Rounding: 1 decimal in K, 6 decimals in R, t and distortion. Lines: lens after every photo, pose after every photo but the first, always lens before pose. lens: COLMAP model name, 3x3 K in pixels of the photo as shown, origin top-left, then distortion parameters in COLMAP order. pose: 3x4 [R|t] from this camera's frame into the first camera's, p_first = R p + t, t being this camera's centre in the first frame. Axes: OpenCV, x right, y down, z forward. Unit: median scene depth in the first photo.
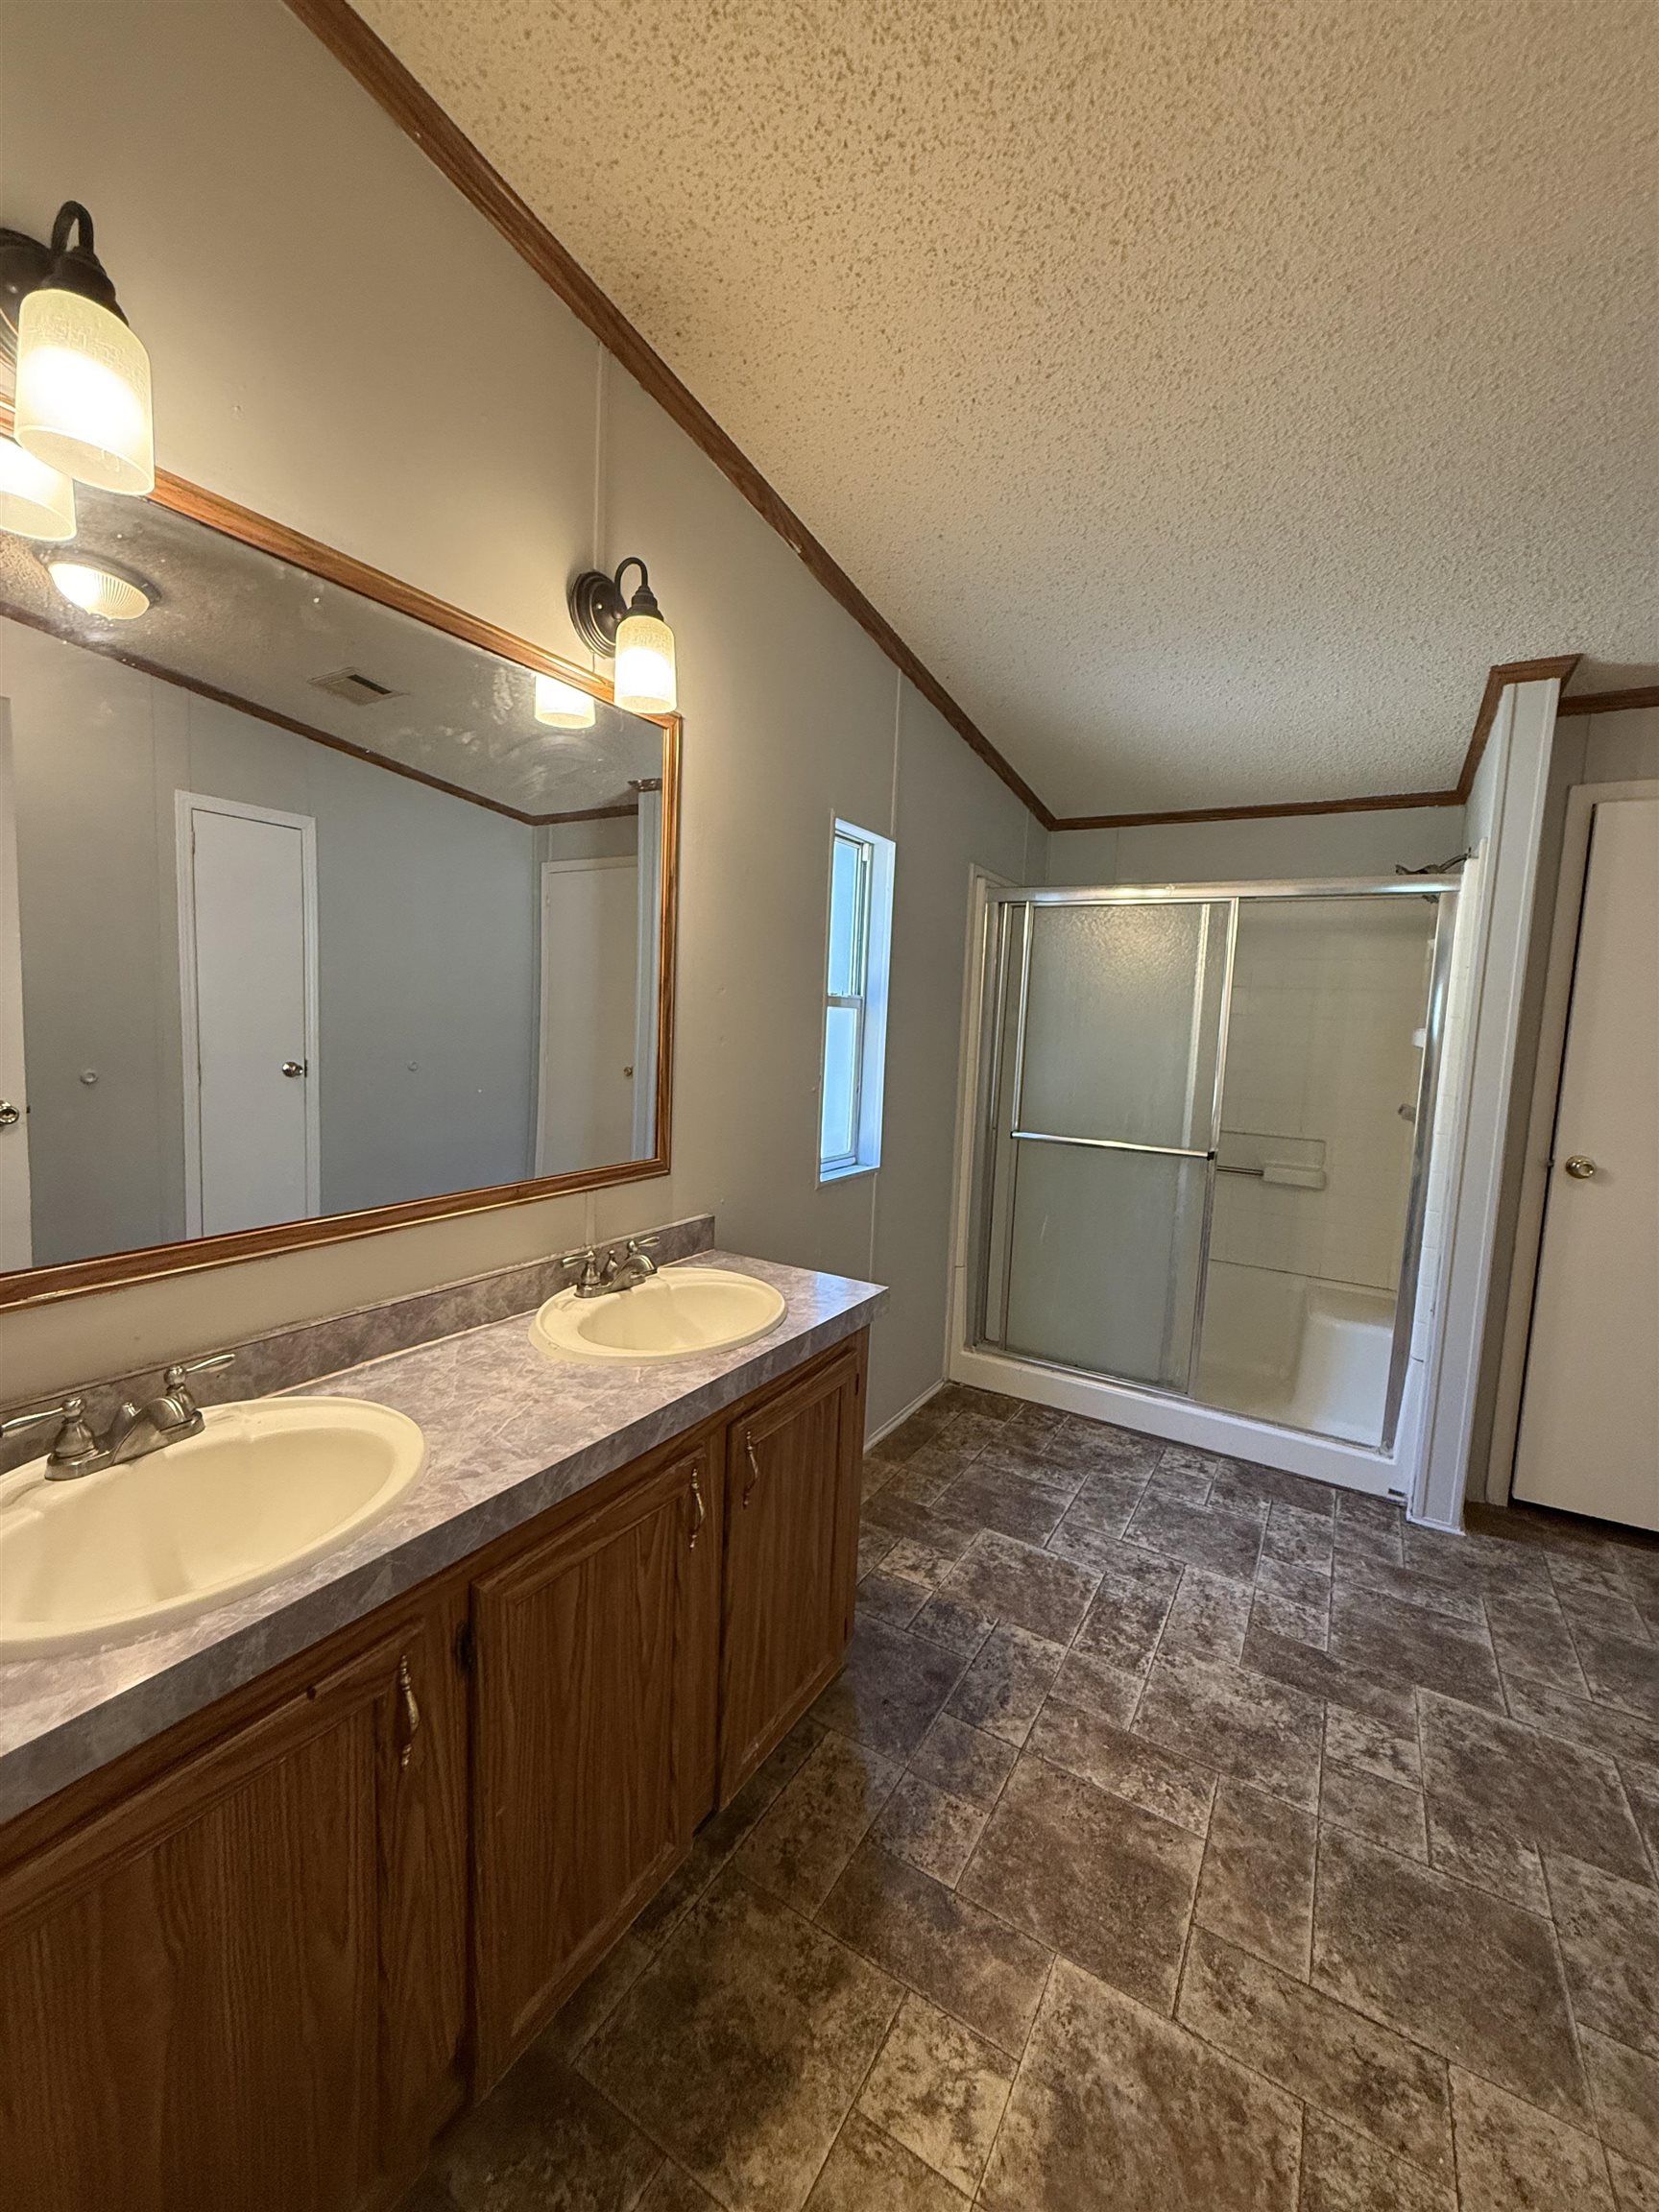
lens RADIAL K [[881.2, 0, 836.0], [0, 881.2, 1095.3], [0, 0, 1]] dist [-0.002051, 0.000194]
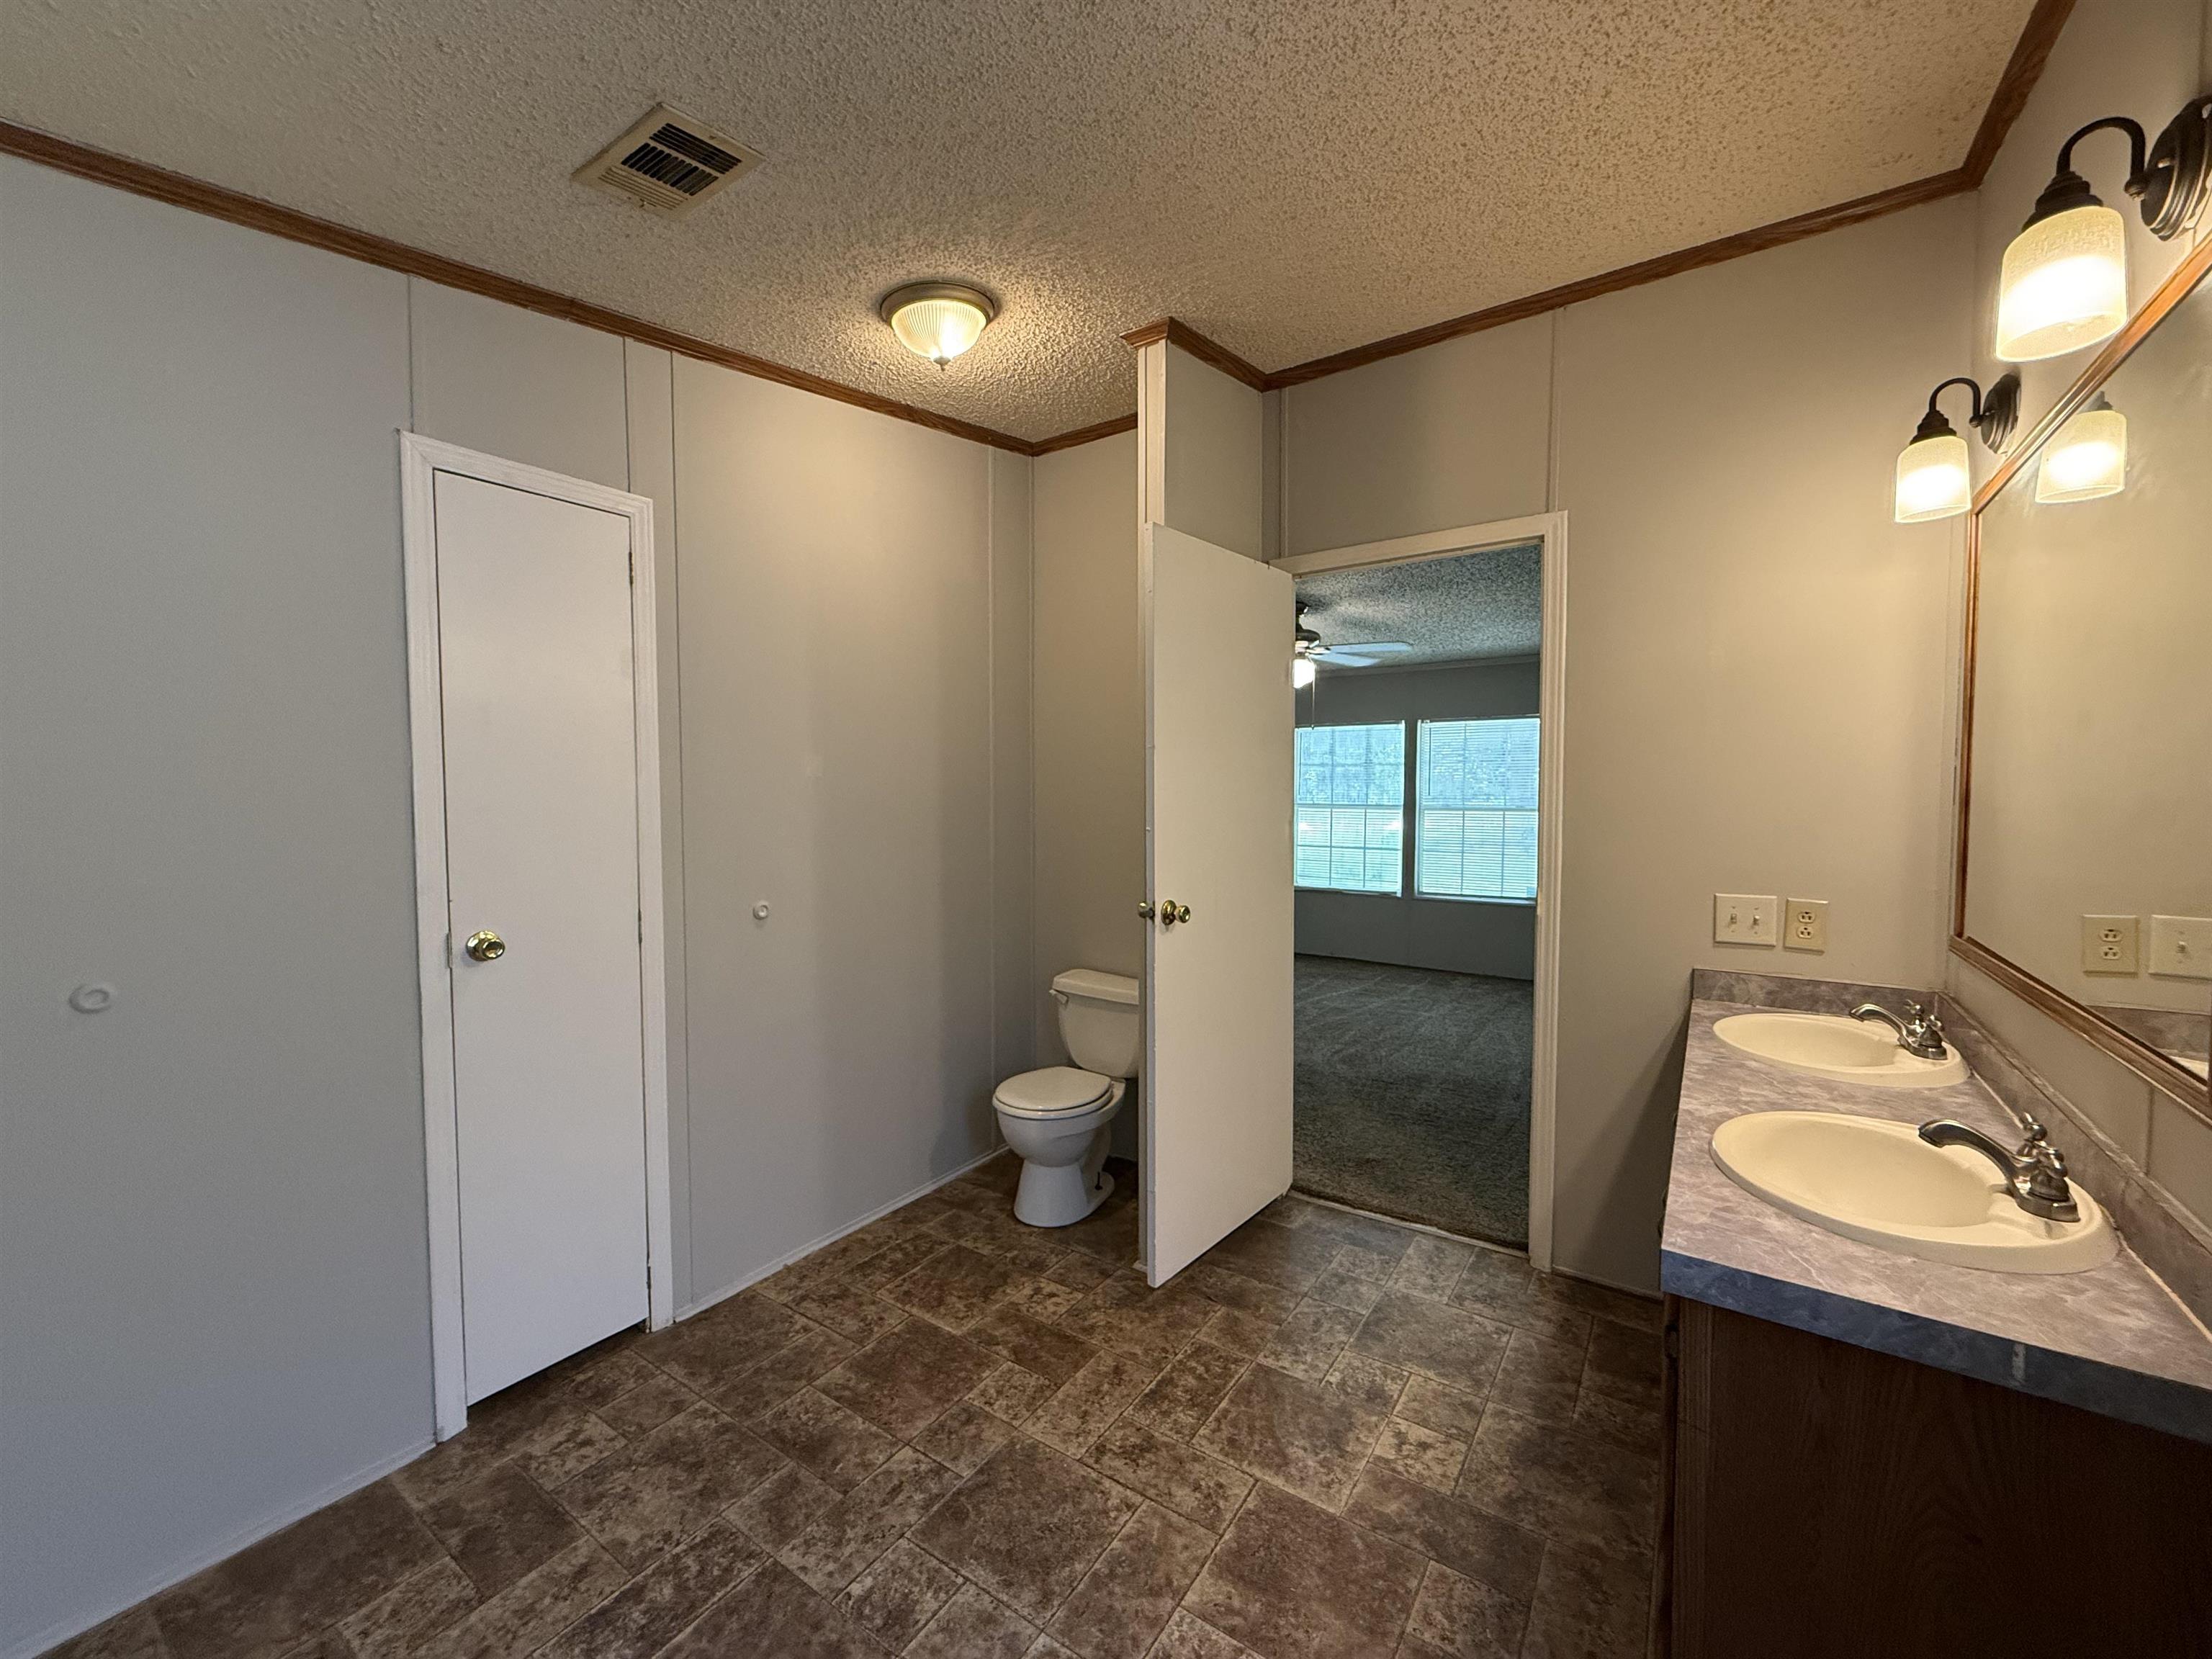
lens RADIAL K [[881.2, 0, 1096.6], [0, 881.2, 829.5], [0, 0, 1]] dist [-0.002051, 0.000194]
pose [[-0.996710, -0.039578, 0.070726, 0.528169], [-0.028732, 0.988529, 0.148270, -0.173985], [-0.075783, 0.145751, -0.986415, 2.051908]]
